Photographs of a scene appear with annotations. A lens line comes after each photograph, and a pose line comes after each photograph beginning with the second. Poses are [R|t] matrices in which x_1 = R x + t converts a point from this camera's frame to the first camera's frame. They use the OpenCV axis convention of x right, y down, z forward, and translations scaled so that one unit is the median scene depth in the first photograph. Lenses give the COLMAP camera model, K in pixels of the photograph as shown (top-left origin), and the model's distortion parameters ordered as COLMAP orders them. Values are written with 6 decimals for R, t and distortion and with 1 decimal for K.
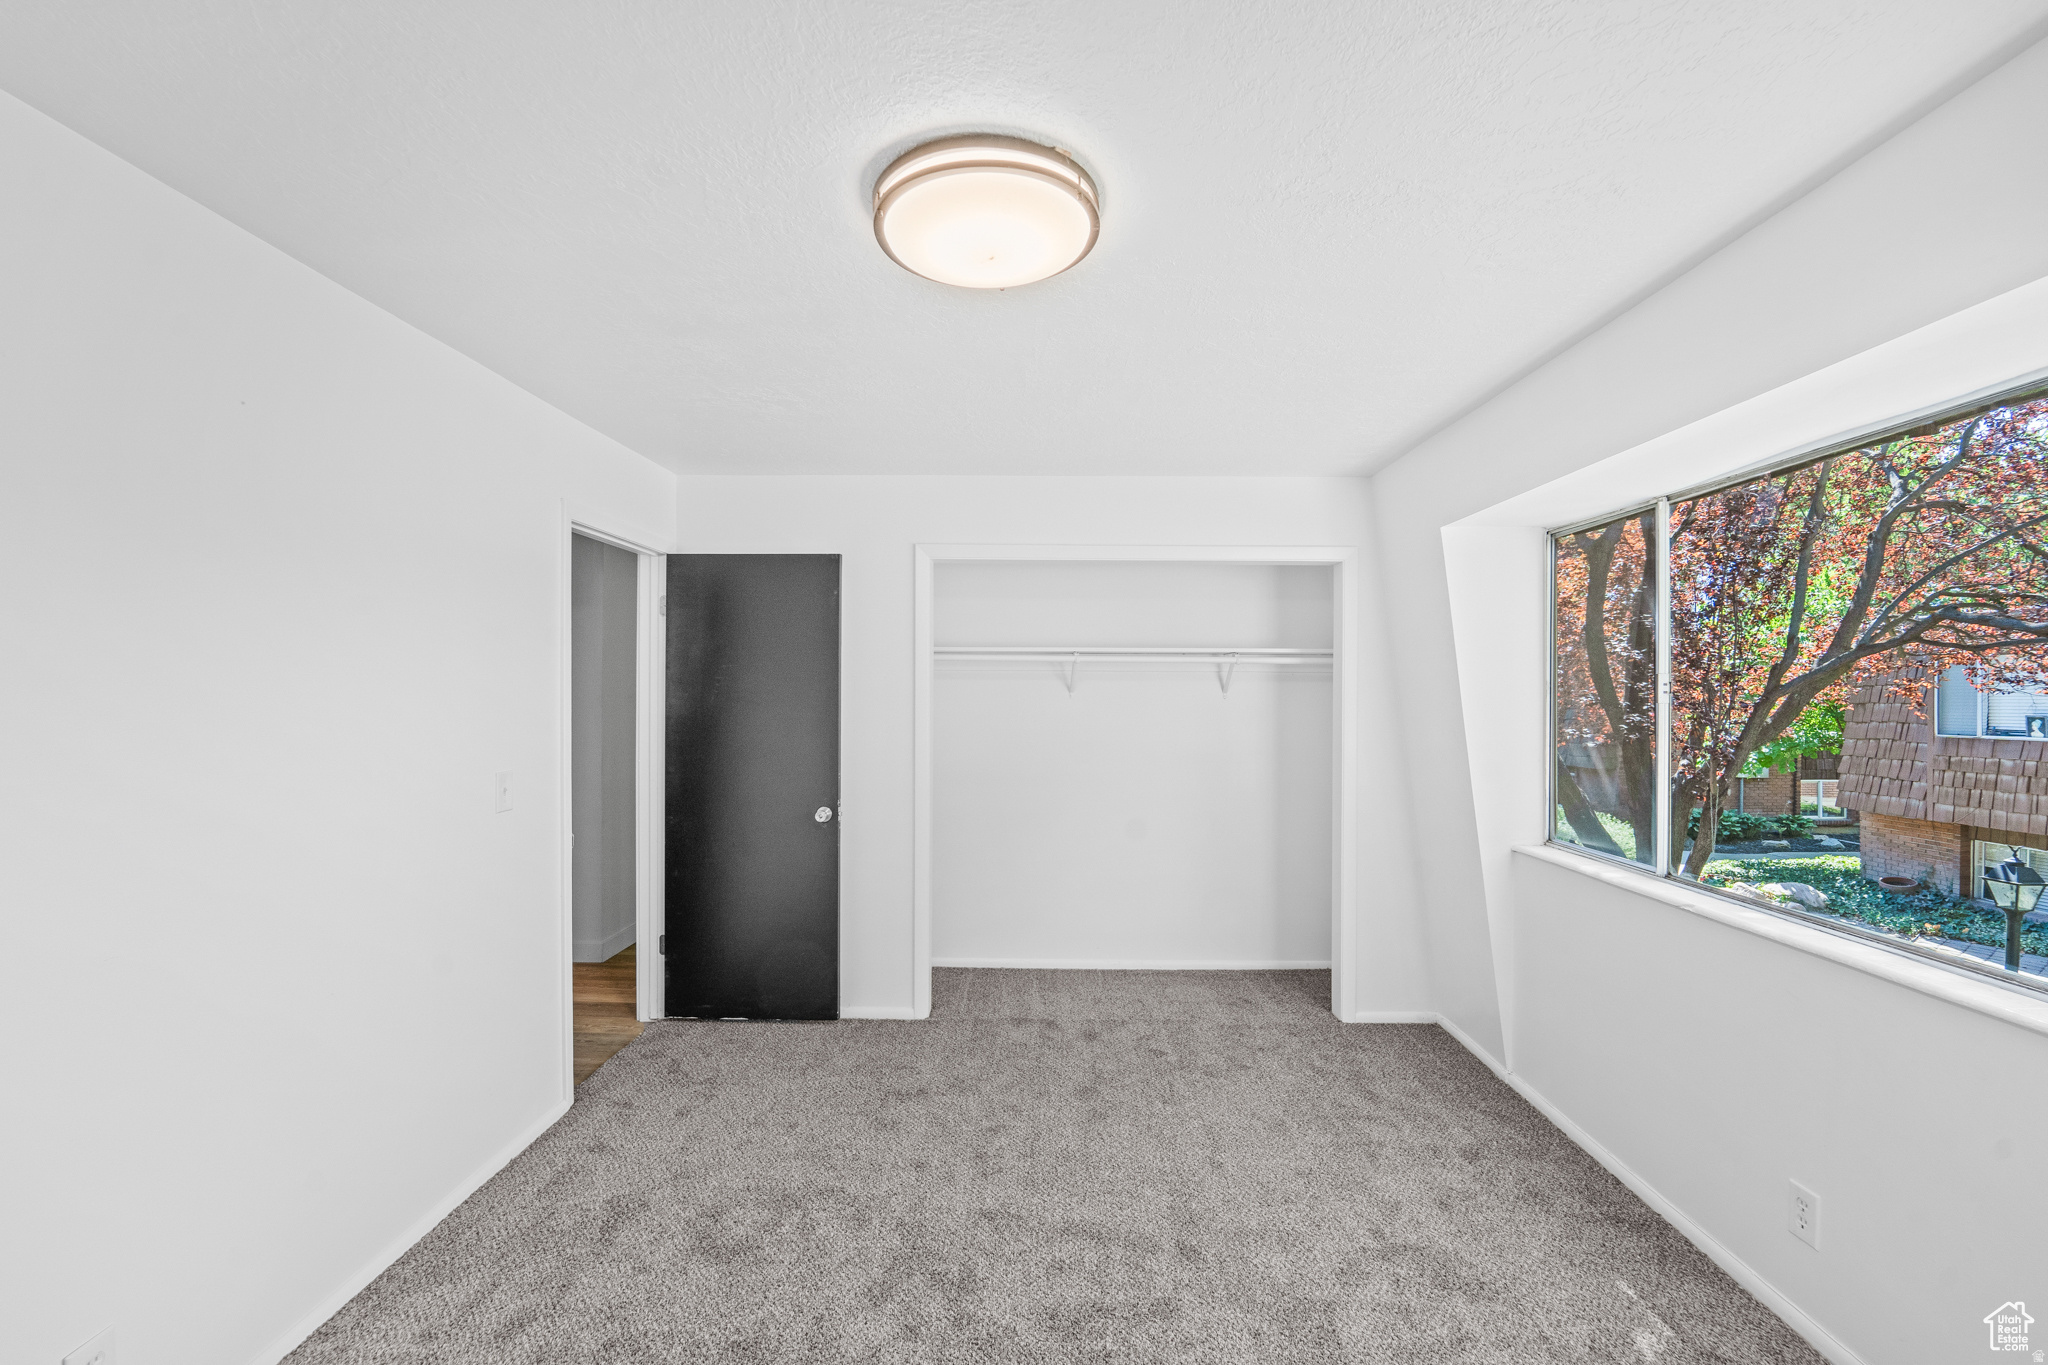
lens RADIAL K [[855.1, 0, 1028.8], [0, 855.1, 696.5], [0, 0, 1]] dist [-0.001645, -0.009180]
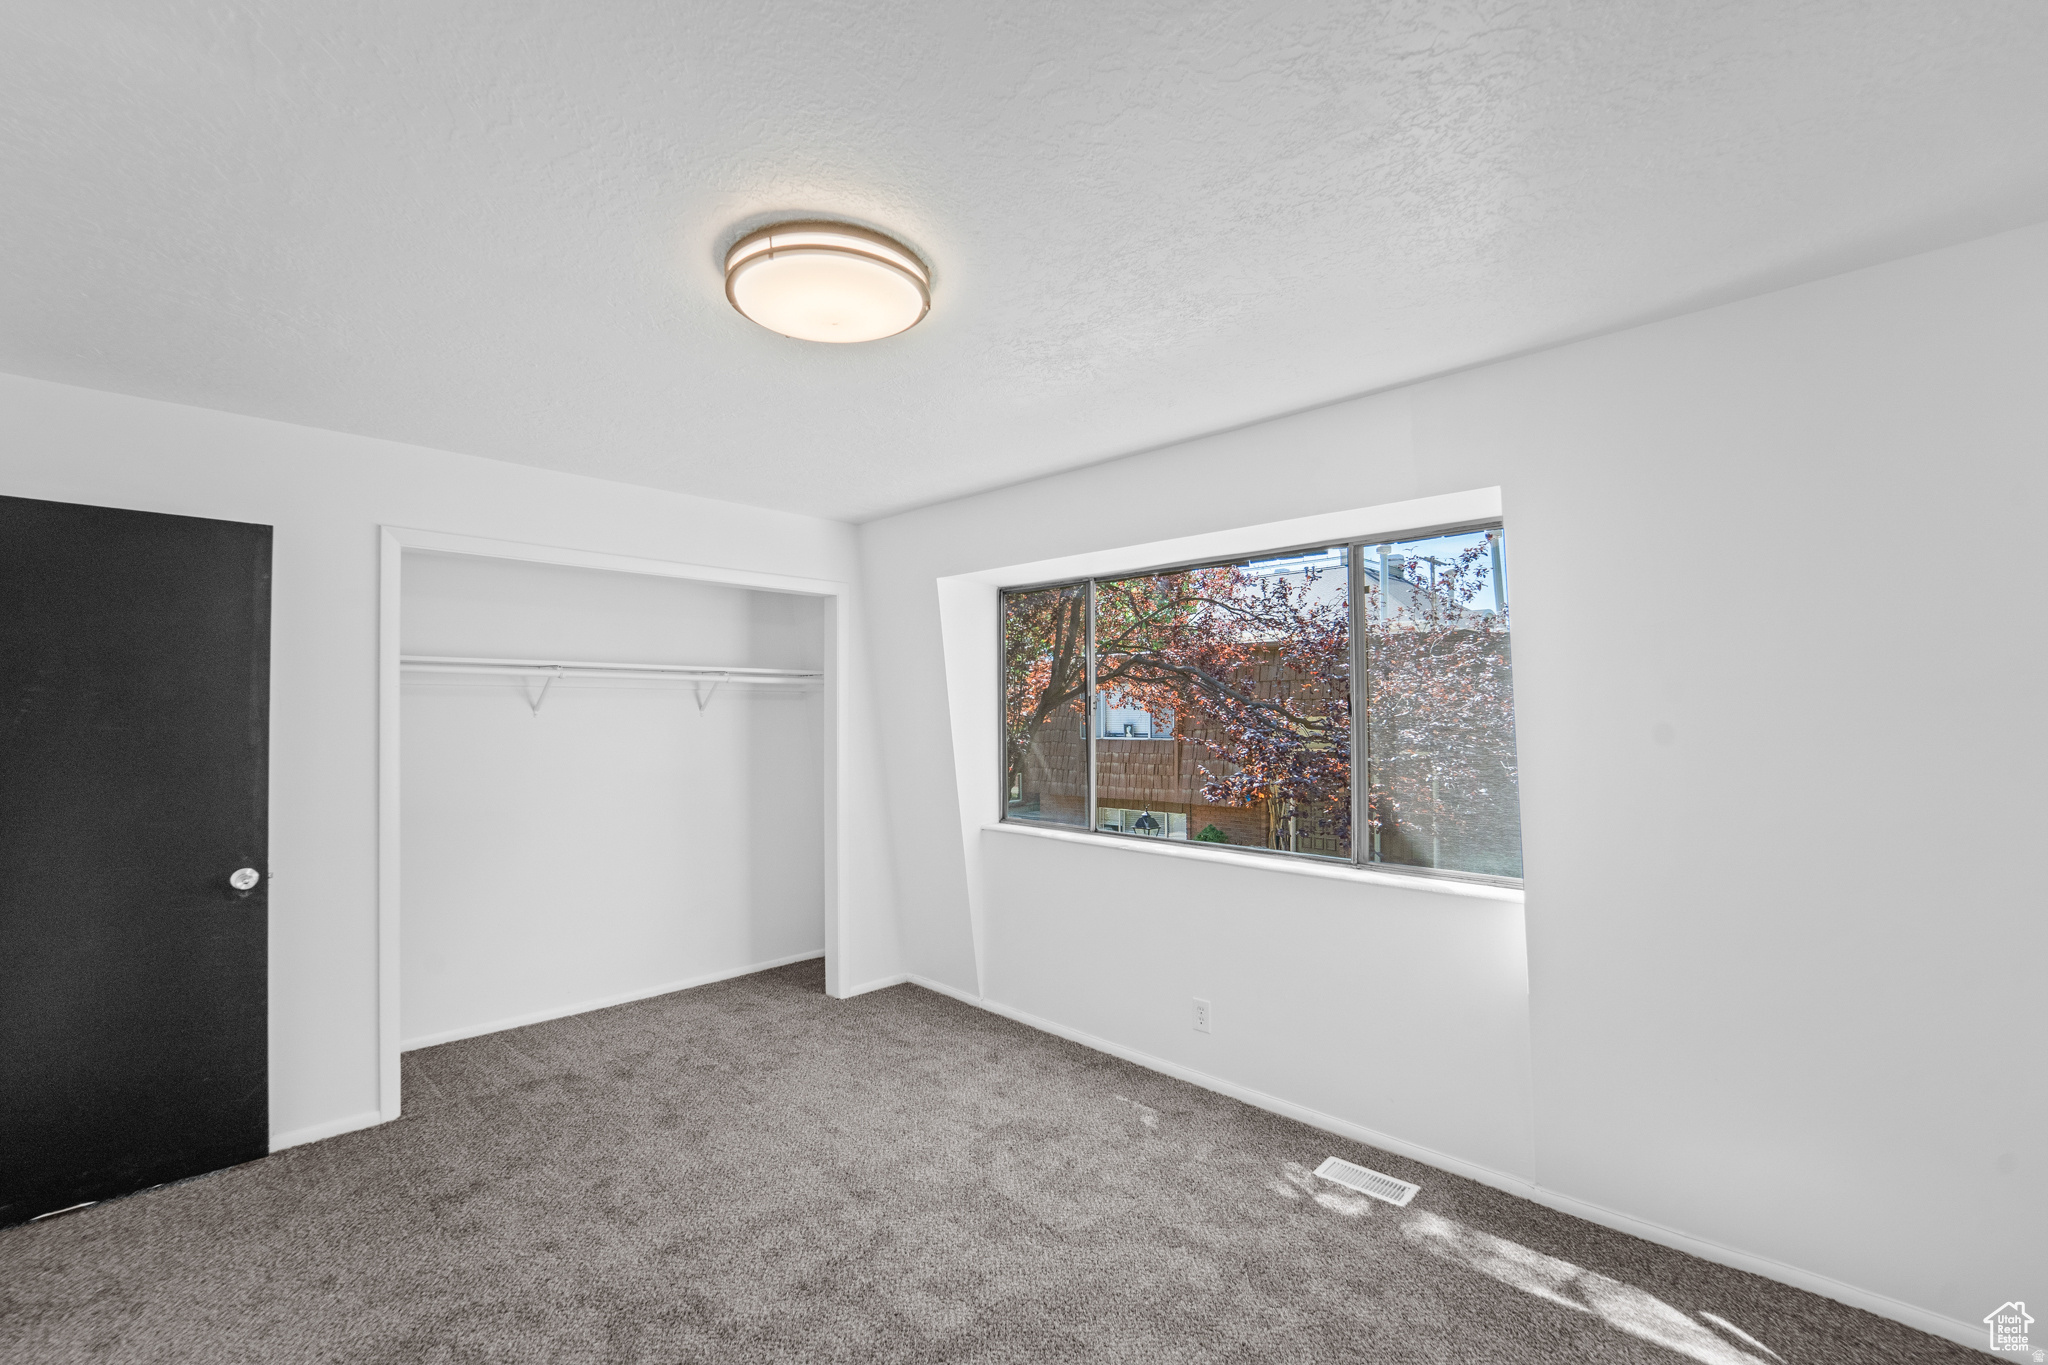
lens RADIAL K [[863.1, 0, 1023.9], [0, 863.1, 708.5], [0, 0, 1]] dist [-0.012563, -0.000197]
pose [[0.701586, -0.002116, 0.712582, -0.291615], [0.007572, 0.999961, -0.004485, 0.000399], [-0.712545, 0.008543, 0.701575, 0.016594]]
